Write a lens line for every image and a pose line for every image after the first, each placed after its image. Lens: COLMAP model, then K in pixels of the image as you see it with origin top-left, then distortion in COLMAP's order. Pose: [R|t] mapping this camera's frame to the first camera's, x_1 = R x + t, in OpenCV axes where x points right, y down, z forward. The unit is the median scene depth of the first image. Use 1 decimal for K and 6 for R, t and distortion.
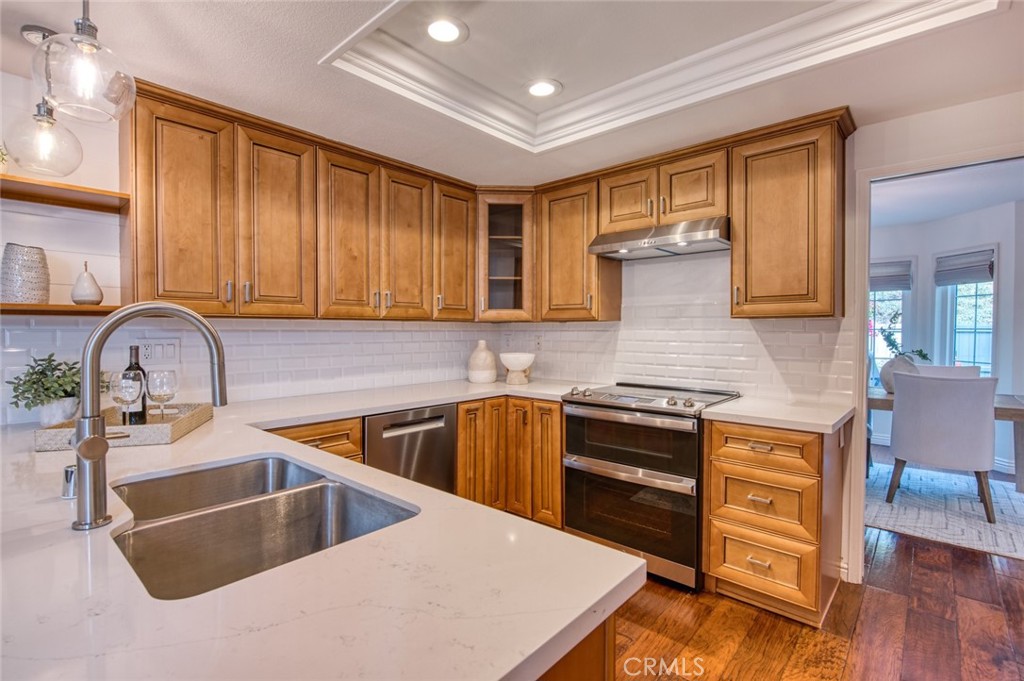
lens RADIAL K [[469.9, 0, 496.4], [0, 469.9, 337.7], [0, 0, 1]] dist [-0.004853, -0.001083]
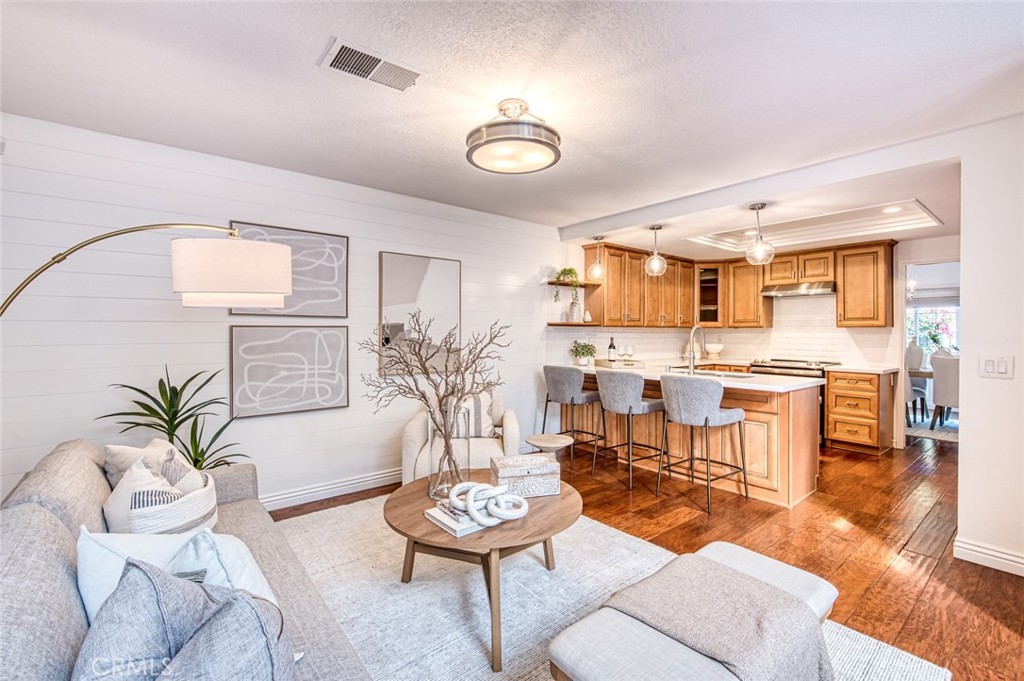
lens RADIAL K [[432.0, 0, 518.1], [0, 432.0, 331.3], [0, 0, 1]] dist [-0.001291, -0.000389]
pose [[0.989570, 0.003740, -0.144004, -0.654358], [-0.006365, 0.999822, -0.017778, 0.021441], [0.143912, 0.018509, 0.989417, -1.160572]]
